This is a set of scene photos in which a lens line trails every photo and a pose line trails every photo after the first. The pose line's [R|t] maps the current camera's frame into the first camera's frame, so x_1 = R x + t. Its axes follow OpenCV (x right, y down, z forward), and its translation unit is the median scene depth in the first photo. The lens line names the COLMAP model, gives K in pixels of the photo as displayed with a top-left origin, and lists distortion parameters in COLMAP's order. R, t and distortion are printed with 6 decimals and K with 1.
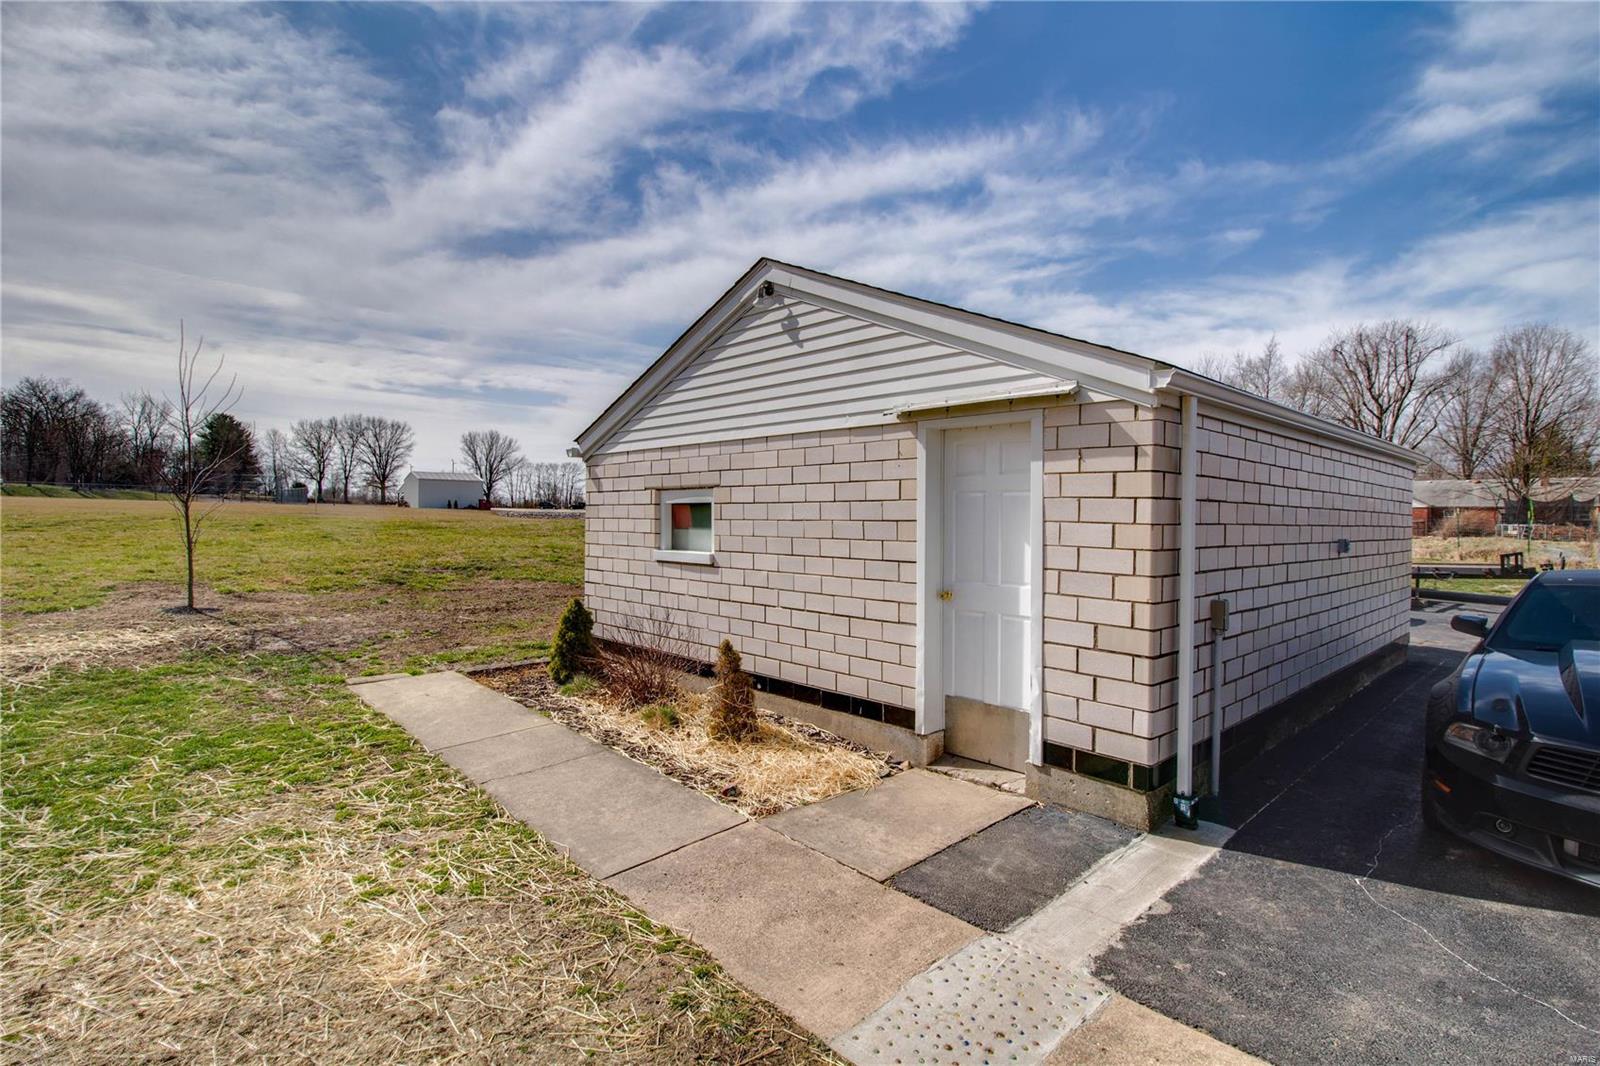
lens RADIAL K [[759.7, 0, 801.3], [0, 759.7, 517.2], [0, 0, 1]] dist [-0.019346, -0.000170]
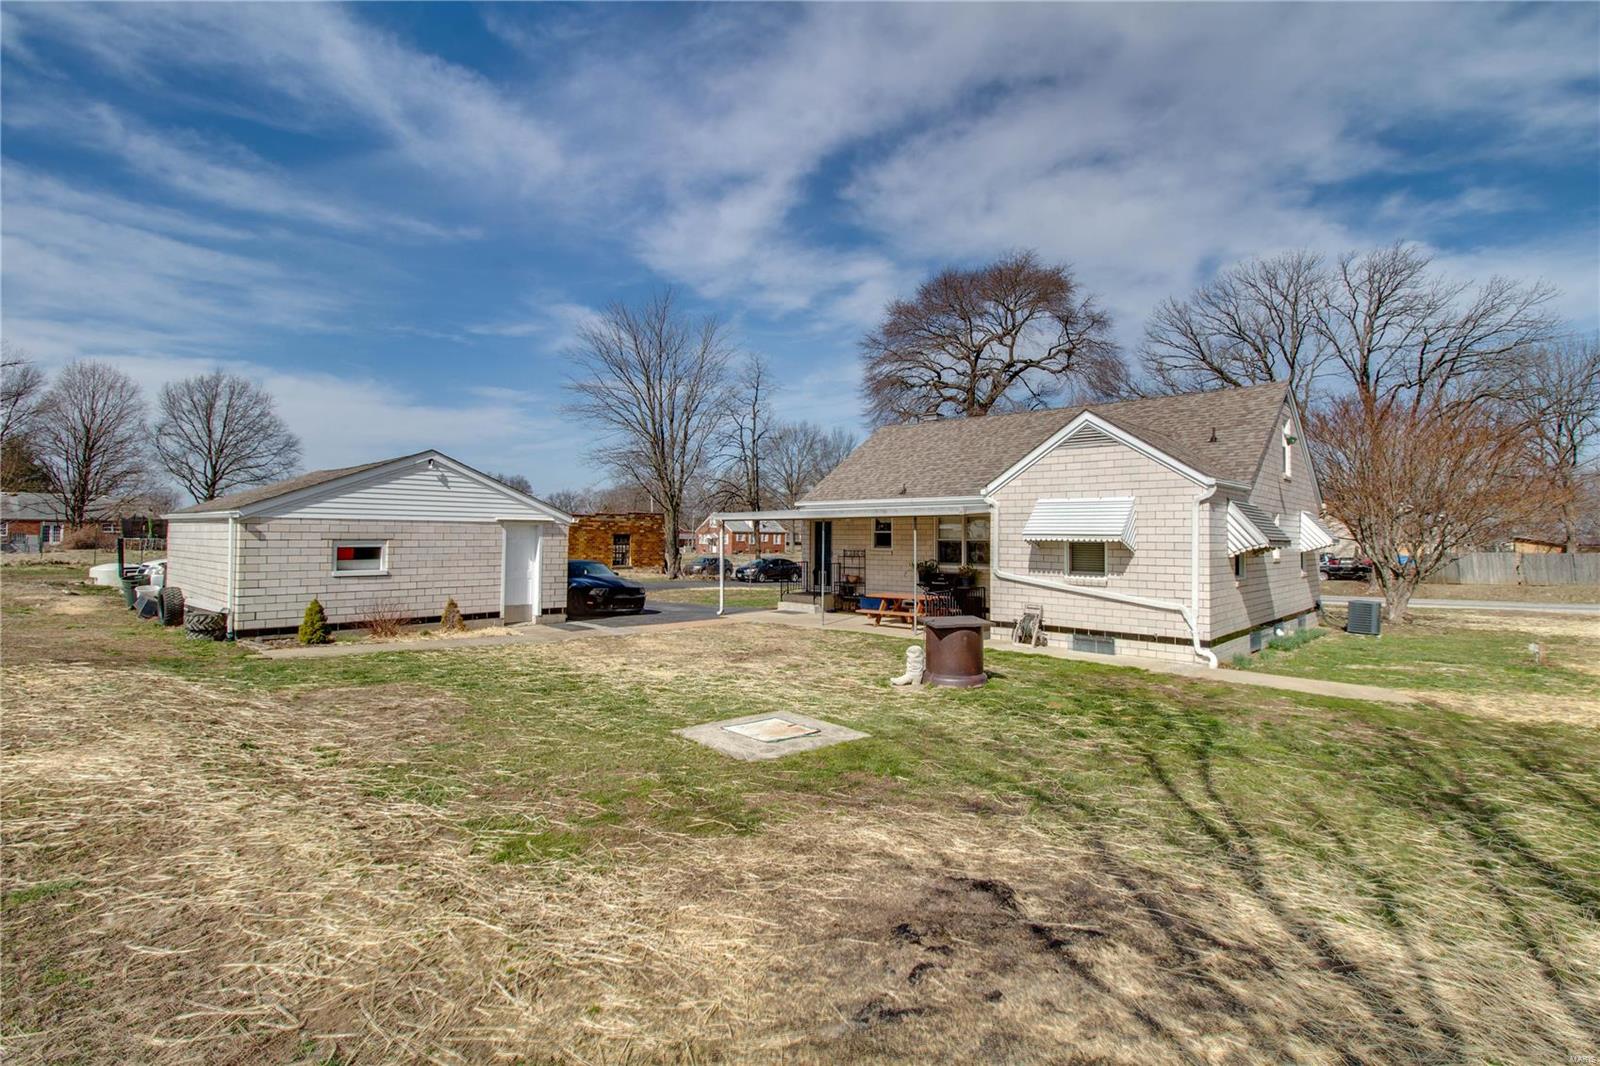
lens RADIAL K [[759.7, 0, 801.6], [0, 759.7, 533.5], [0, 0, 1]] dist [-0.019346, -0.000170]
pose [[-0.040517, 0.000145, 0.999179, -2.665635], [-0.001345, 0.999999, -0.000200, -0.066921], [-0.999178, -0.001352, -0.040517, -0.127438]]
